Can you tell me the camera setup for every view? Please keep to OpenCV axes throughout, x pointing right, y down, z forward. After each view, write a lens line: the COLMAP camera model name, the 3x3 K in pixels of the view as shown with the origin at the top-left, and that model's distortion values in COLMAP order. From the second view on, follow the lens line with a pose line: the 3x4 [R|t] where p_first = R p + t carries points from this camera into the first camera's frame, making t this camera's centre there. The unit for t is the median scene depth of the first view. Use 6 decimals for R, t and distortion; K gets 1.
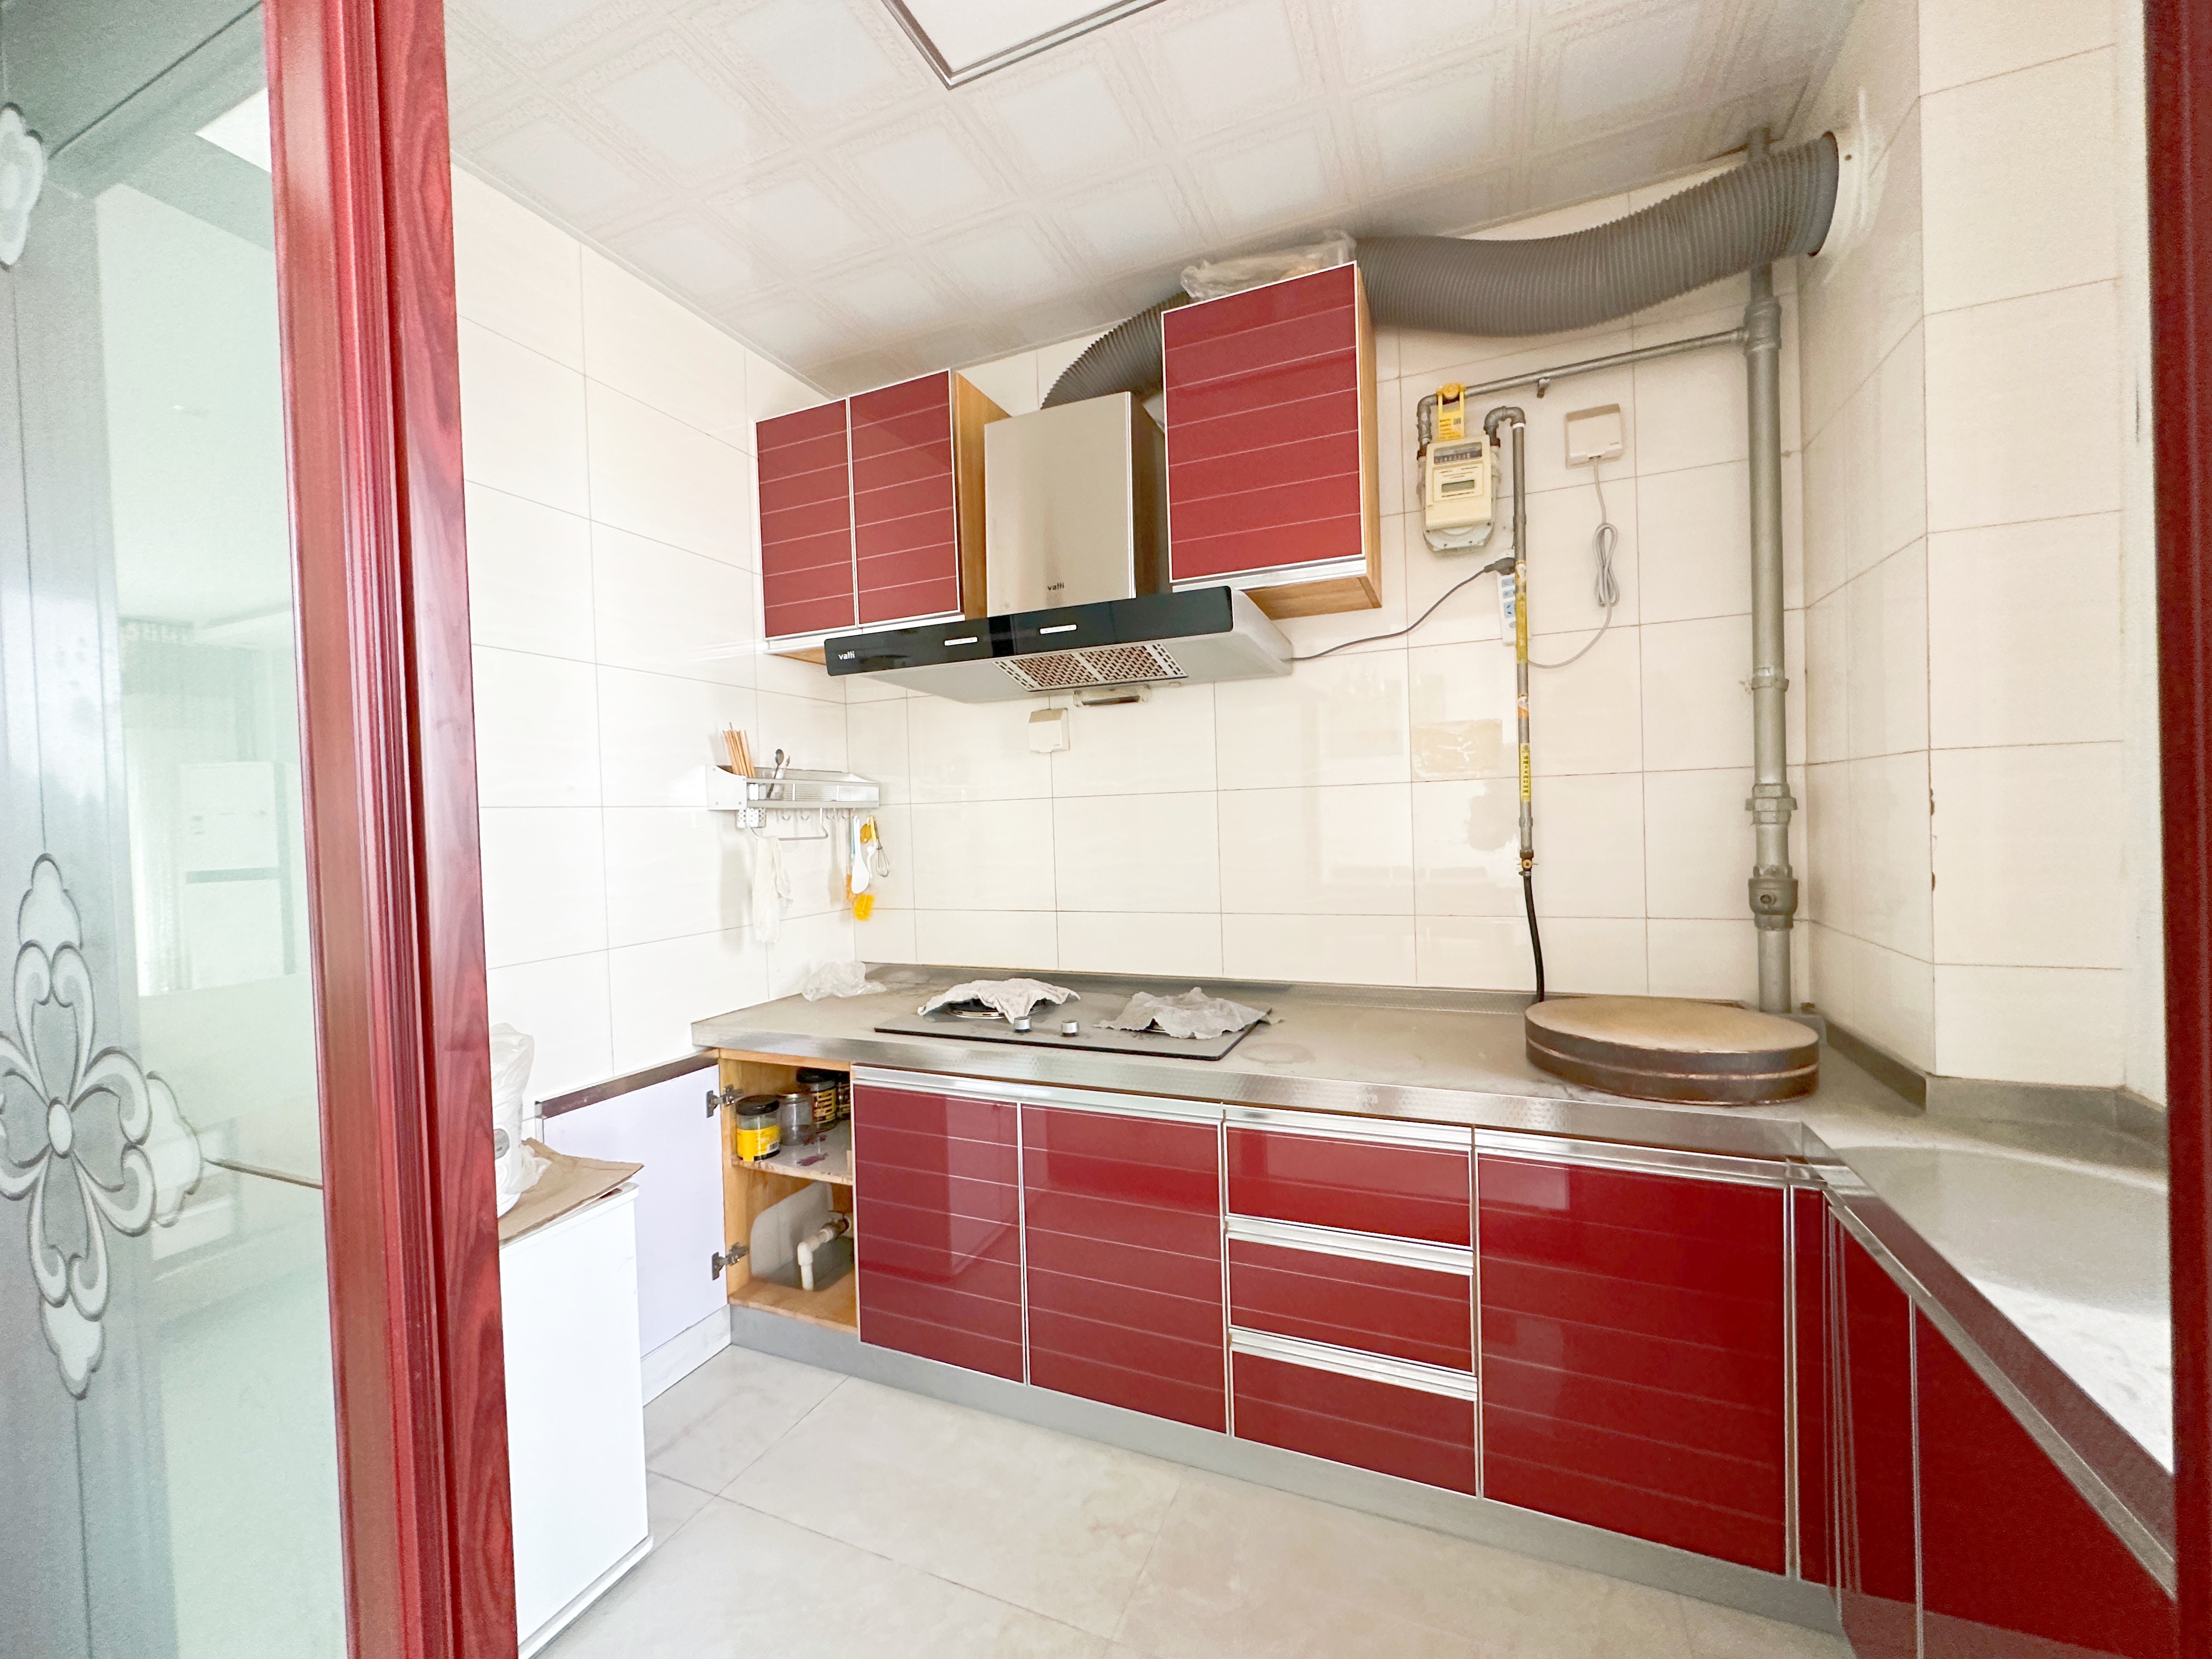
lens RADIAL K [[876.9, 0, 1107.8], [0, 876.9, 837.8], [0, 0, 1]] dist [-0.003077, 0.000102]
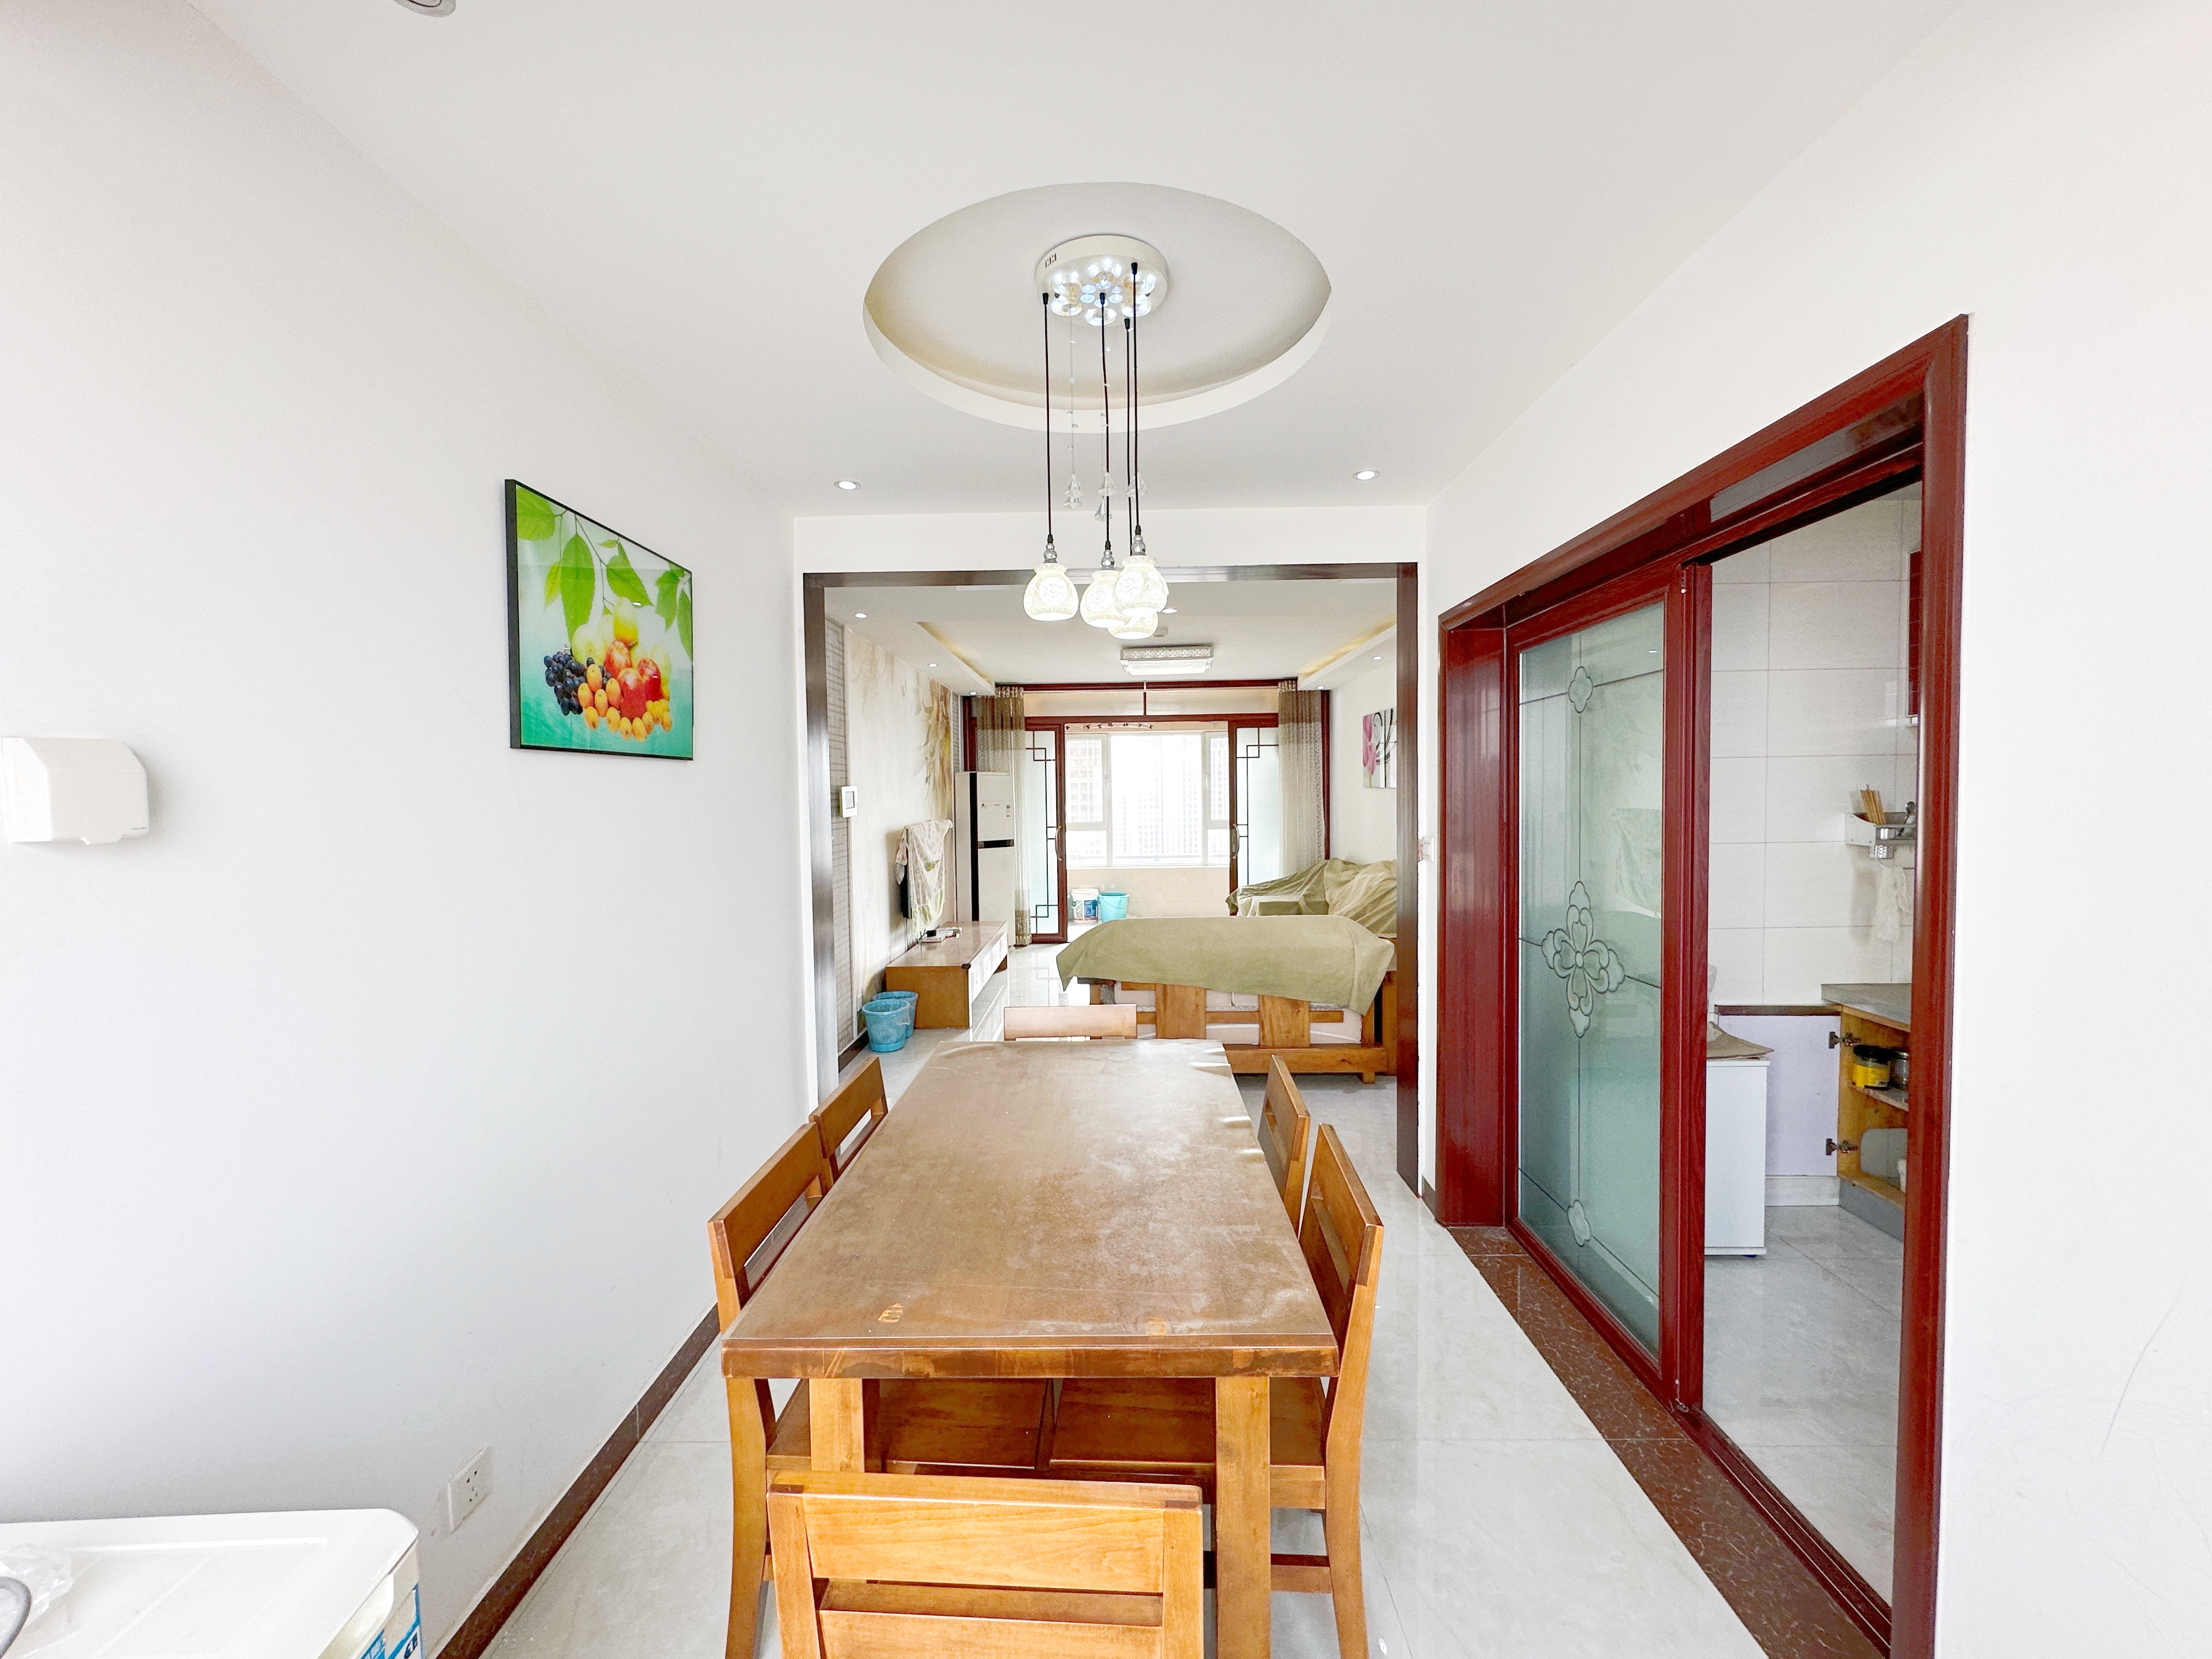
lens RADIAL K [[876.9, 0, 1097.9], [0, 876.9, 831.6], [0, 0, 1]] dist [-0.003077, 0.000102]
pose [[0.366151, 0.062406, -0.928461, 0.448538], [-0.014821, 0.998013, 0.061237, -0.124329], [0.930438, -0.008661, 0.366348, -0.707091]]
